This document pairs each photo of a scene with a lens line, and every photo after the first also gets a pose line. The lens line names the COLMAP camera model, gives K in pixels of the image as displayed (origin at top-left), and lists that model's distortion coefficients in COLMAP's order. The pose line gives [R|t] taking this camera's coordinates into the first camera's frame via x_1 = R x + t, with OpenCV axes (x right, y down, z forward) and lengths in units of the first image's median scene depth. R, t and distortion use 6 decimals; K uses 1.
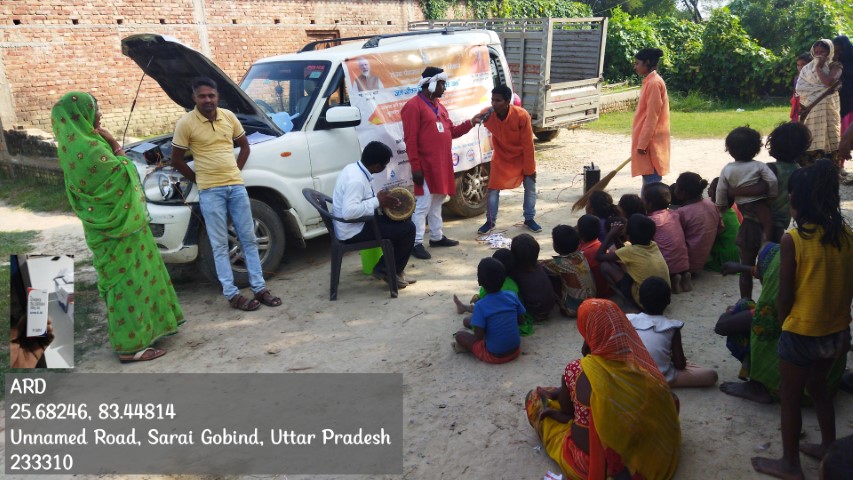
lens RADIAL K [[627.6, 0, 426.5], [0, 627.6, 240.0], [0, 0, 1]] dist [0.118666, -0.173935]
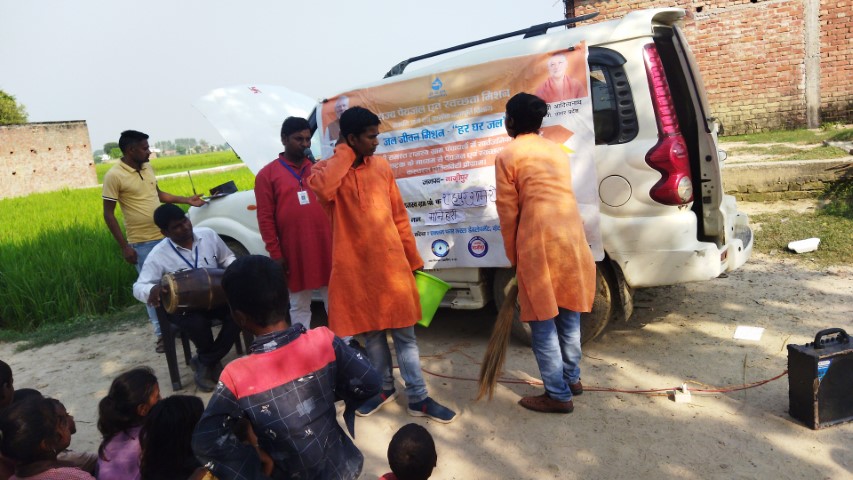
lens RADIAL K [[650.0, 0, 426.5], [0, 650.0, 240.0], [0, 0, 1]] dist [-0.006264, -0.003611]
pose [[0.311845, 0.200408, -0.928757, 0.342745], [-0.153125, 0.975325, 0.159042, -0.128581], [0.937713, 0.092620, 0.334837, 0.420910]]
